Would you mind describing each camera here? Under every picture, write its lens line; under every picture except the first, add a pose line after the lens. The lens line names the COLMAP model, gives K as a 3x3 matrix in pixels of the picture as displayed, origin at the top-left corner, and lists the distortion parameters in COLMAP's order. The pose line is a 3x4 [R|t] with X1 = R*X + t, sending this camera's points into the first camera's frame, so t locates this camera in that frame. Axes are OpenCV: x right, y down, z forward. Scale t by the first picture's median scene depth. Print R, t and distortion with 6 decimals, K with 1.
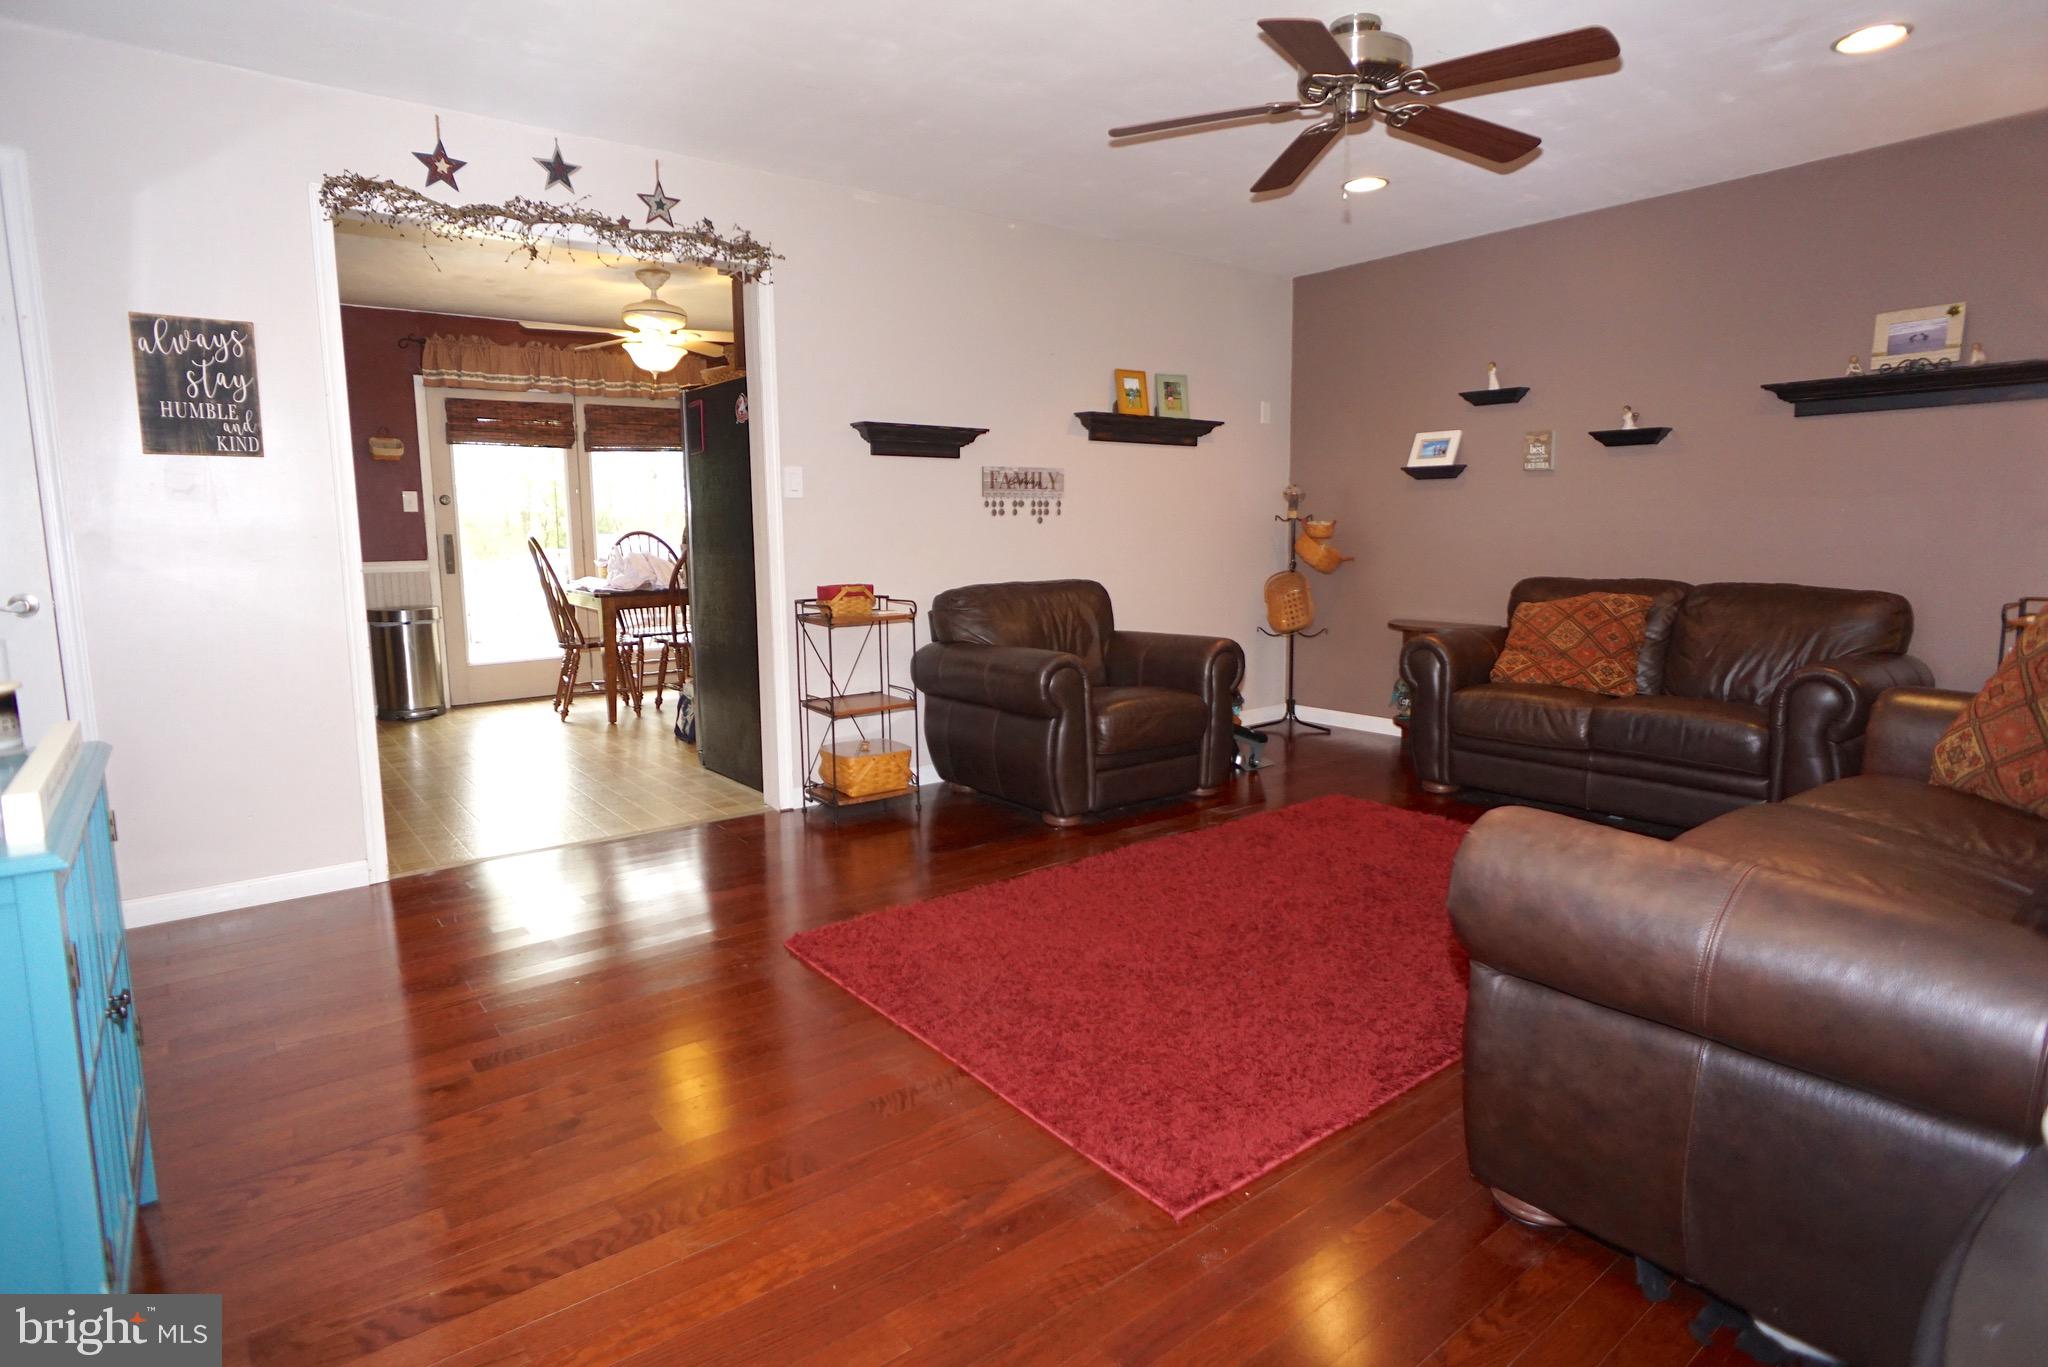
lens RADIAL K [[1097.1, 0, 1014.2], [0, 1097.1, 693.4], [0, 0, 1]] dist [-0.025420, 0.004921]
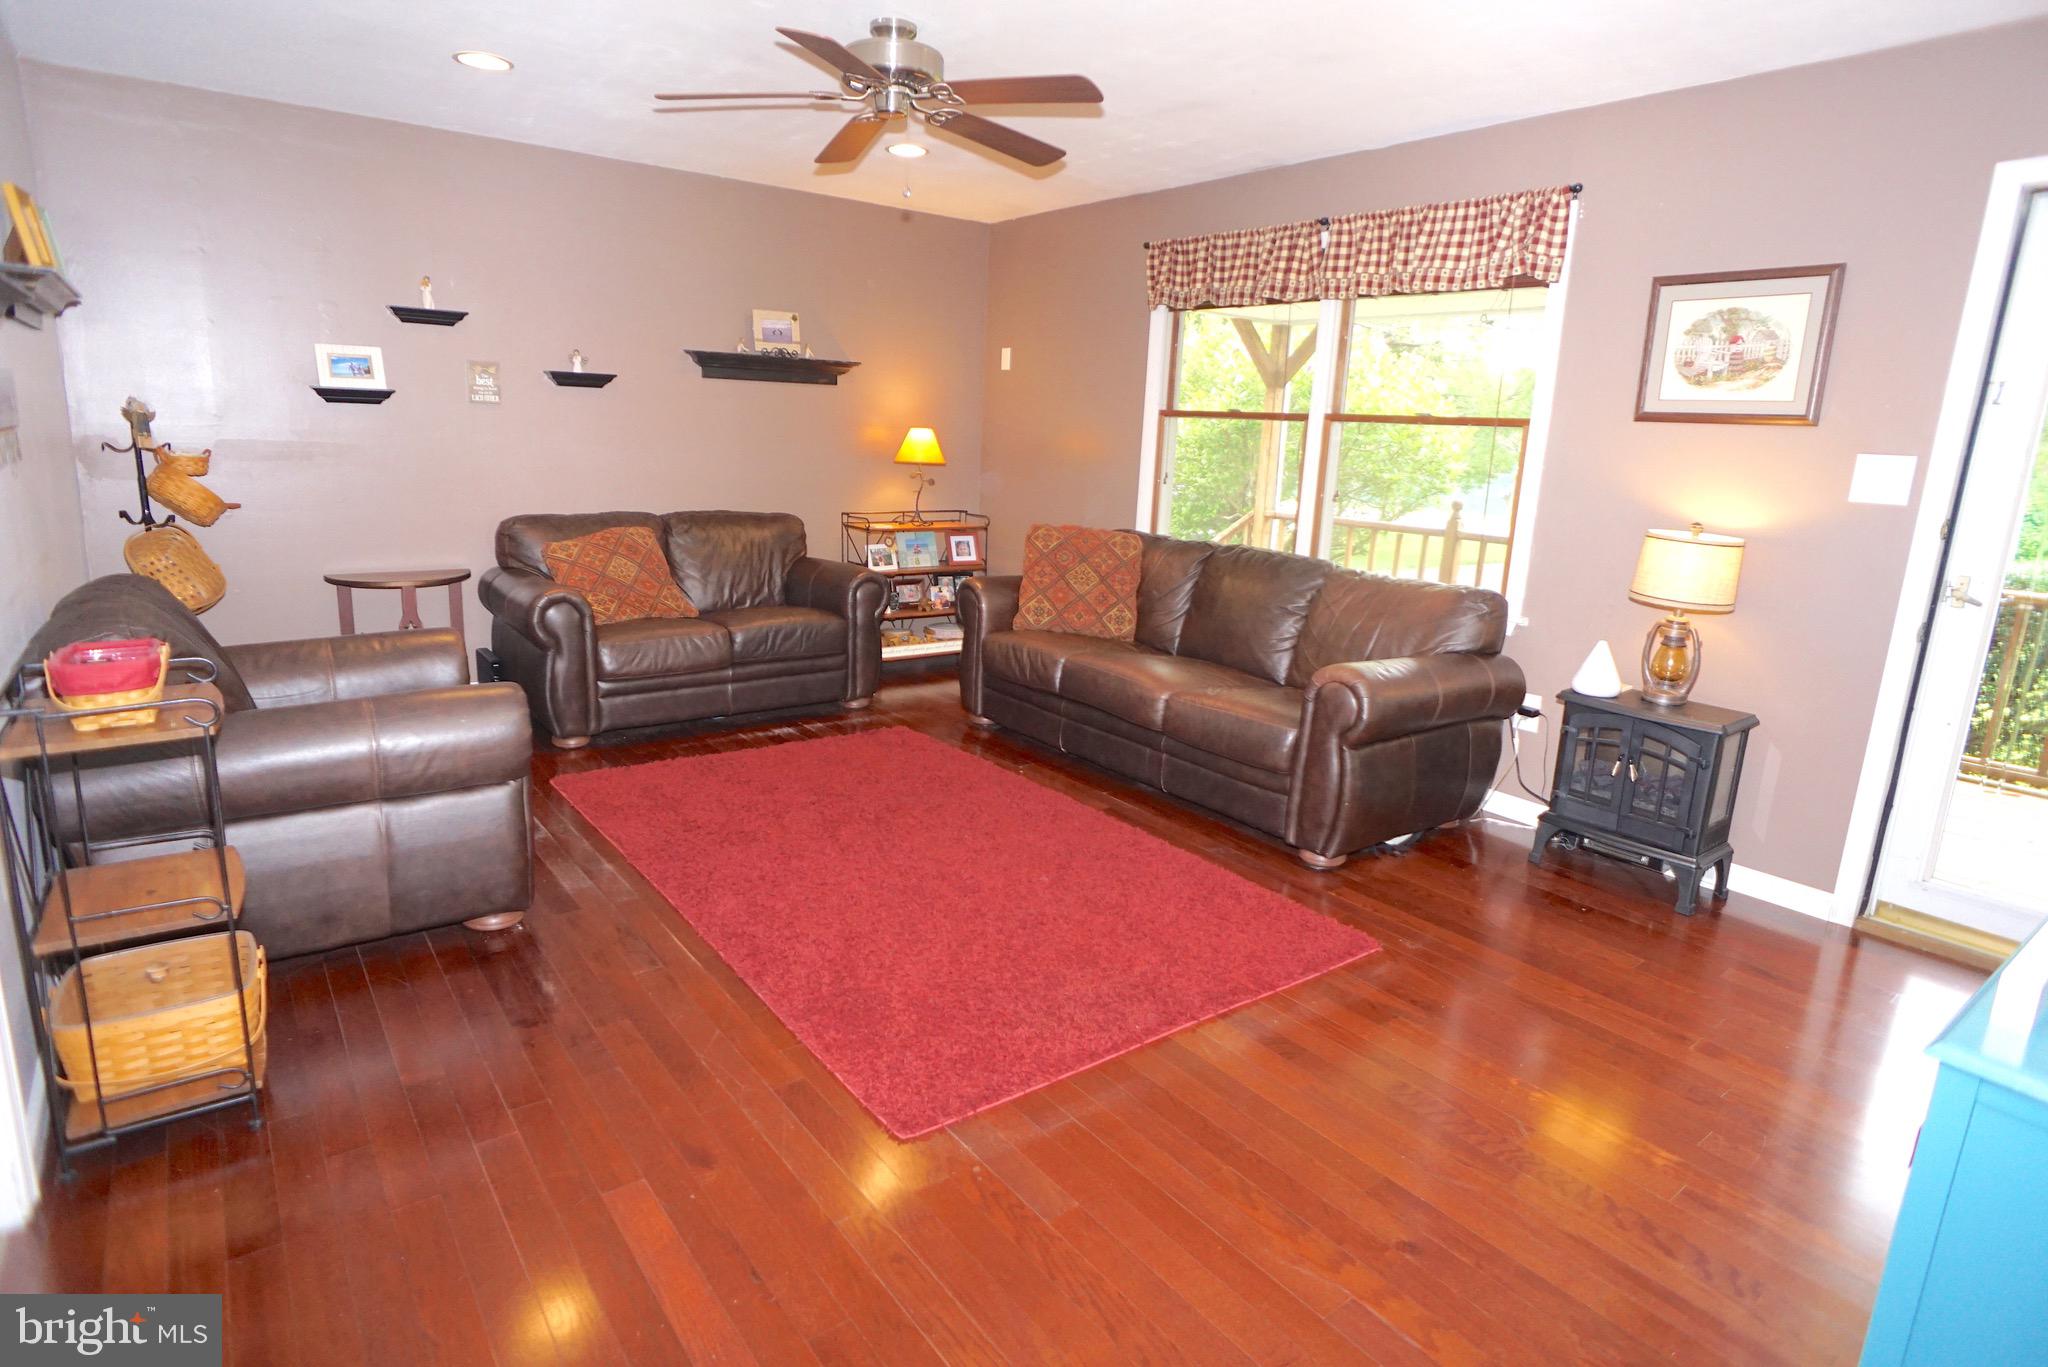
lens RADIAL K [[1097.1, 0, 1024.5], [0, 1097.1, 680.6], [0, 0, 1]] dist [-0.025420, 0.004921]
pose [[-0.002439, -0.217954, 0.975956, -0.617258], [0.106394, 0.970363, 0.216970, -0.151367], [-0.994321, 0.104365, 0.020822, 0.645360]]
